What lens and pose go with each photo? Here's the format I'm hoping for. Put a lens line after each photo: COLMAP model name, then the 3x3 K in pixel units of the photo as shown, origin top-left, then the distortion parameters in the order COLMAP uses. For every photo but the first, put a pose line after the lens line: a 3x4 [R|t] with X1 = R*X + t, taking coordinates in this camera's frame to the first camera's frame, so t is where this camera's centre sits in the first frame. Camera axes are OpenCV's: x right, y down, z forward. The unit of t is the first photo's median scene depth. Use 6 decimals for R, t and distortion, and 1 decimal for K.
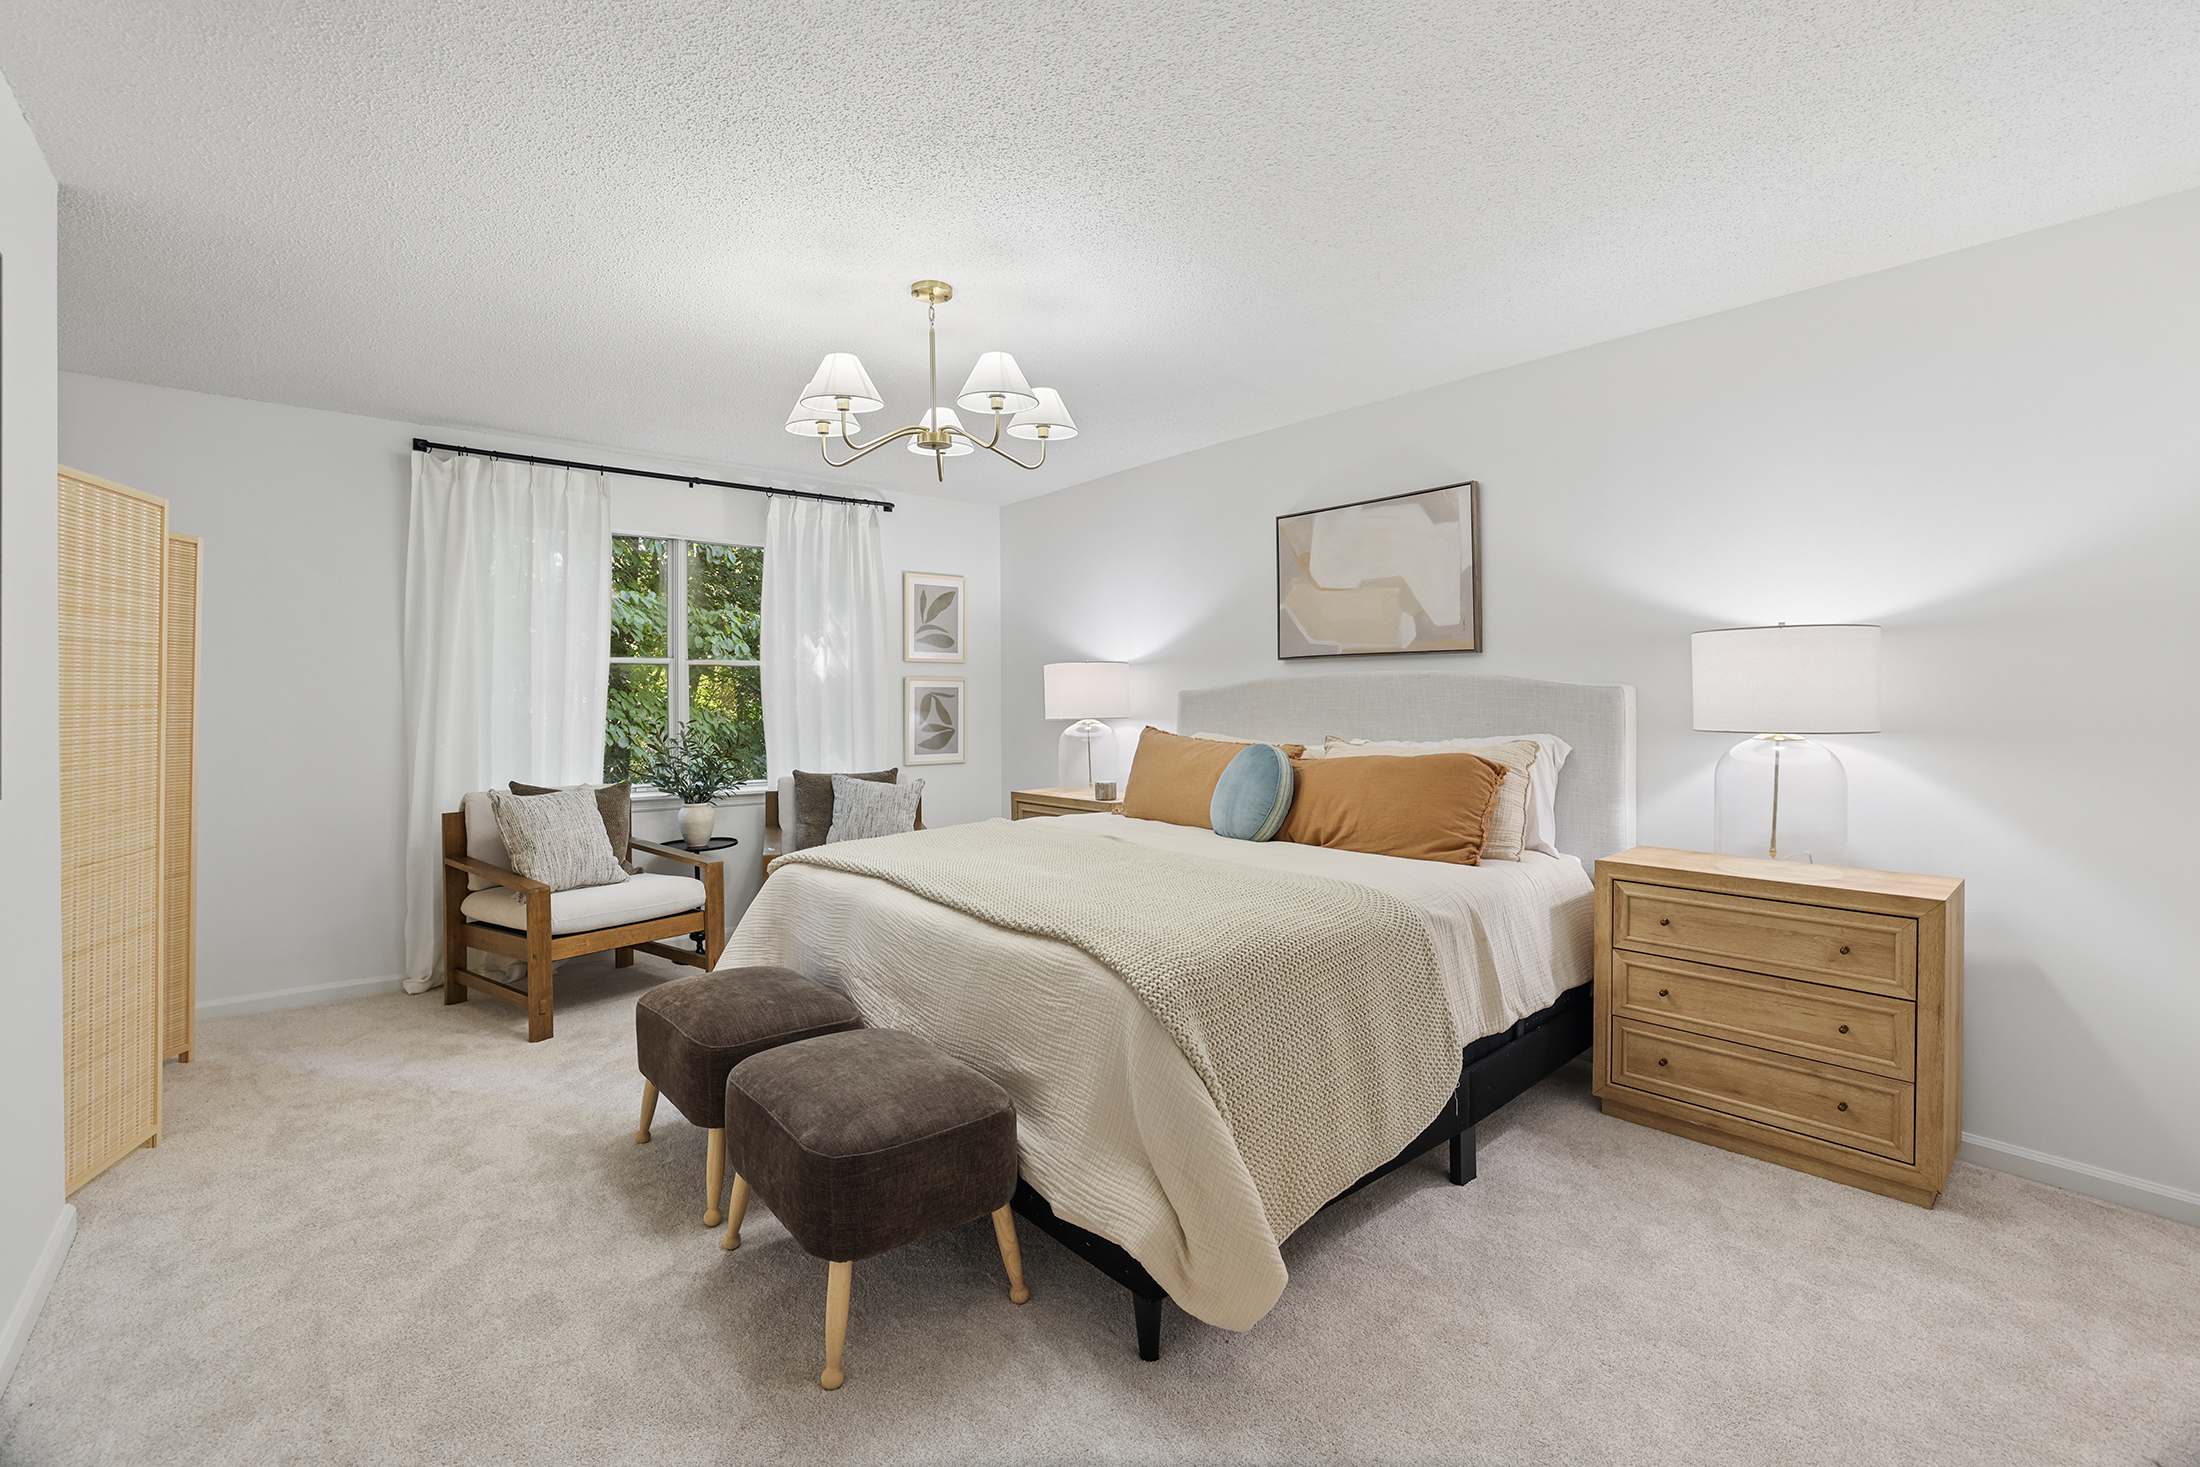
lens RADIAL K [[957.0, 0, 1099.3], [0, 957.0, 696.3], [0, 0, 1]] dist [-0.000708, -0.000023]
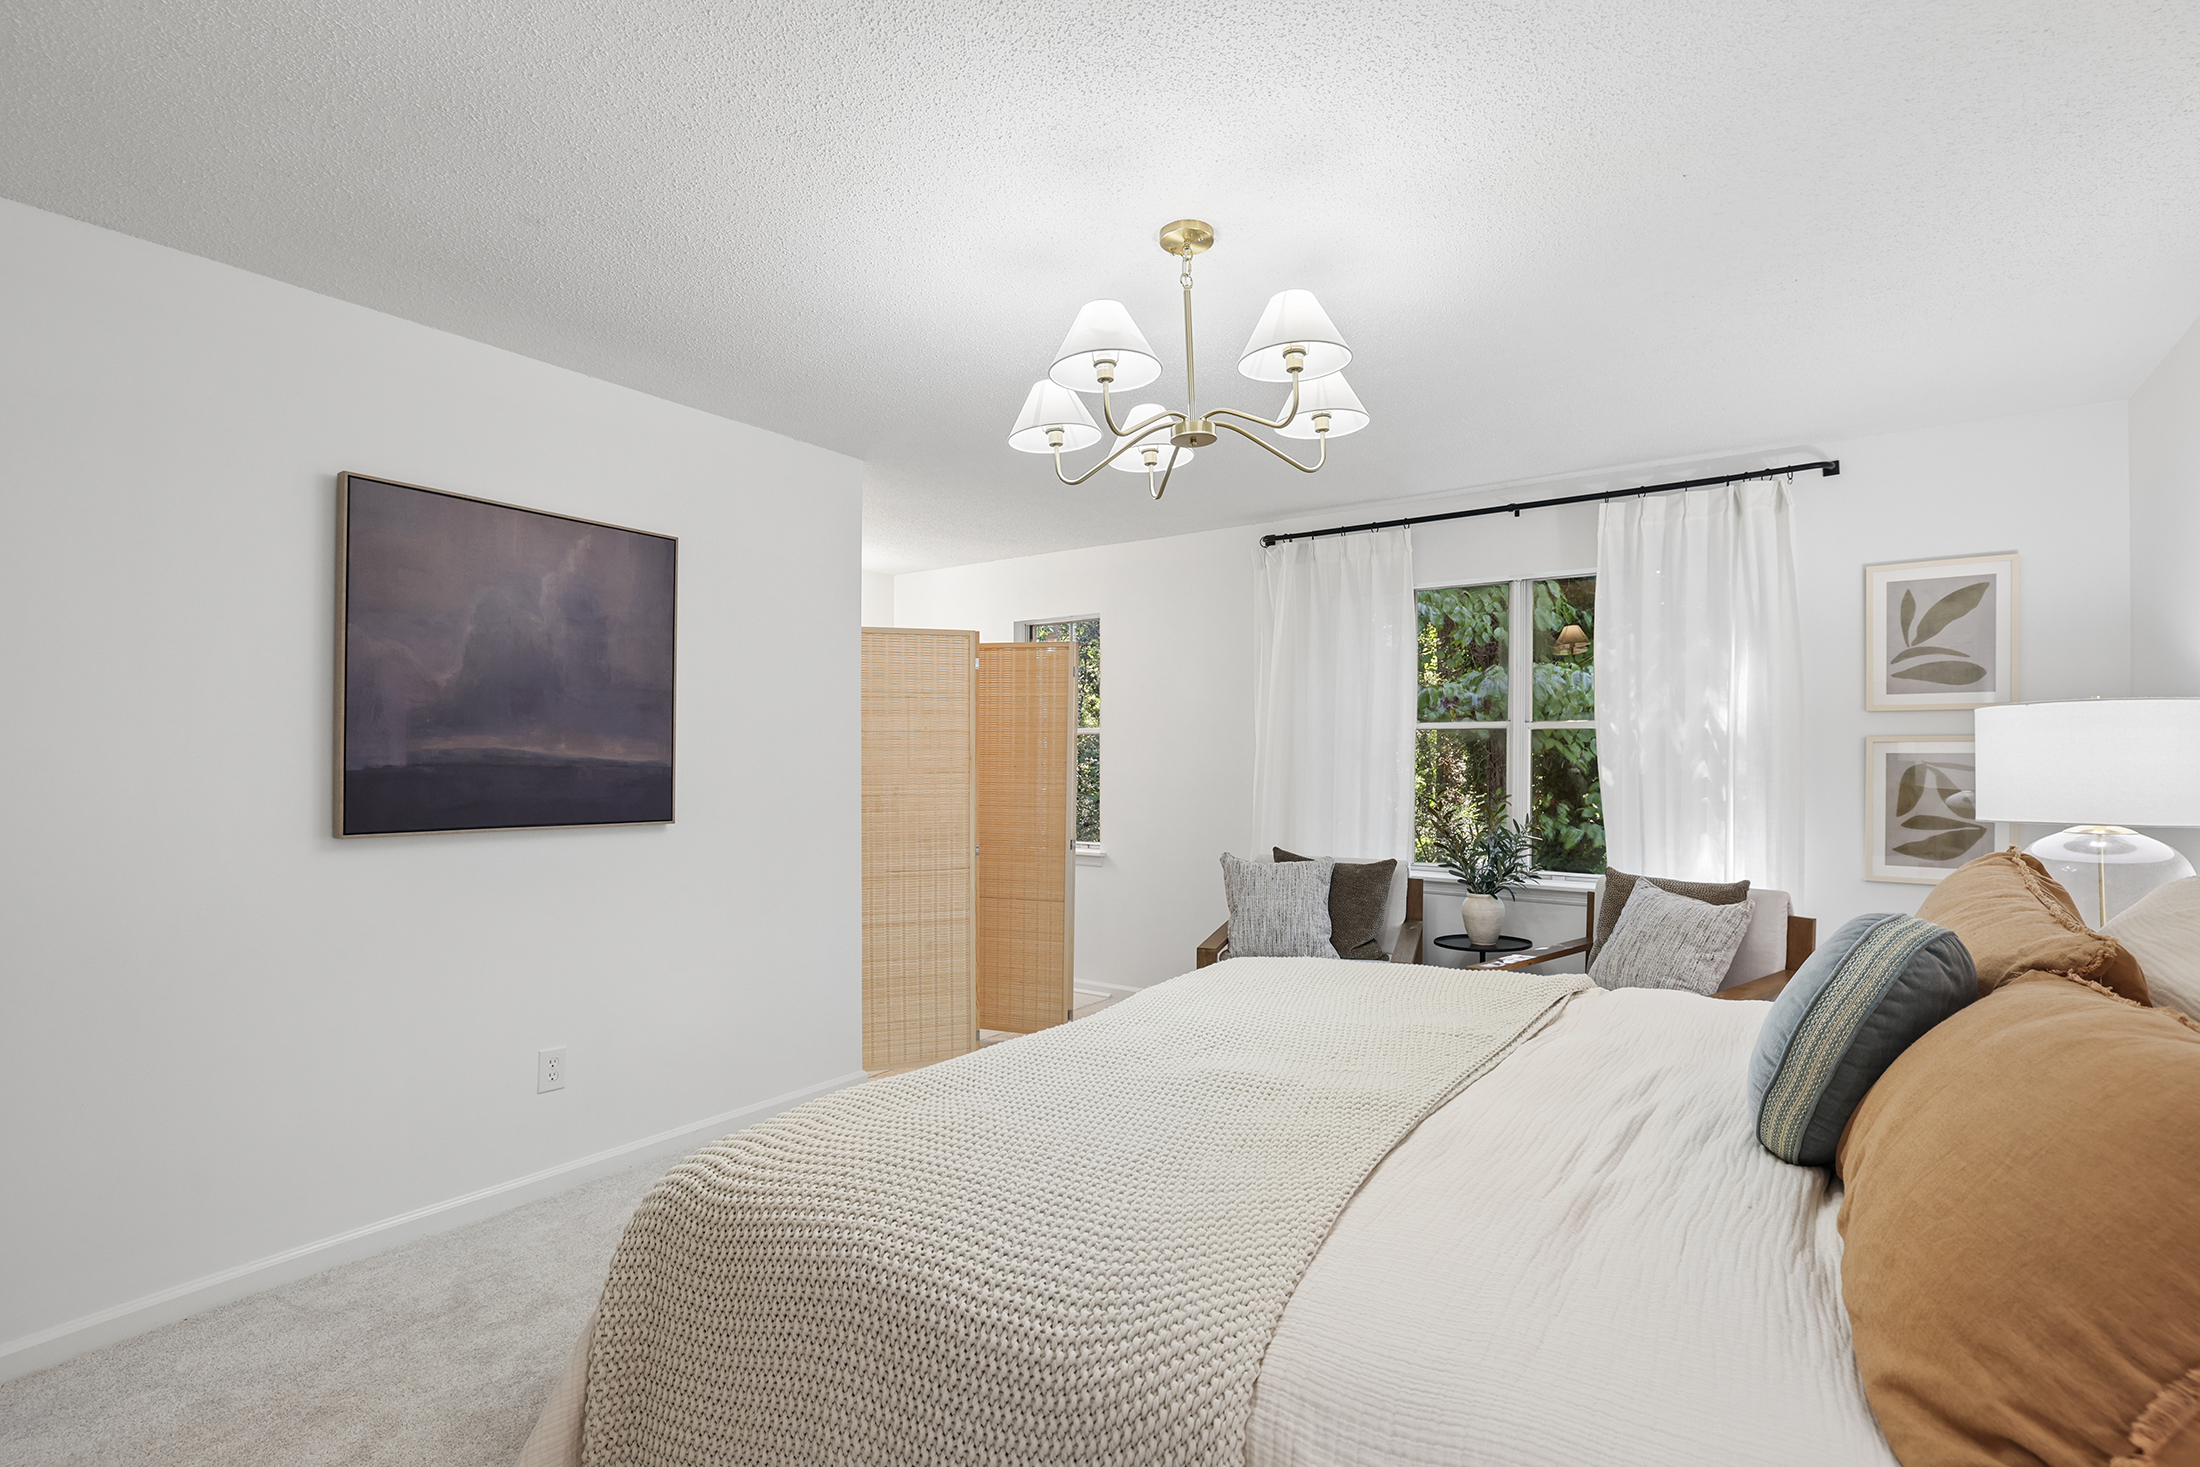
lens RADIAL K [[1000.5, 0, 1066.5], [0, 1000.5, 759.2], [0, 0, 1]] dist [-0.000248, 0.000055]
pose [[0.290979, 0.003706, -0.956722, 0.290306], [-0.001398, 0.999993, 0.003448, -0.008447], [0.956728, 0.000334, 0.290982, 0.360264]]
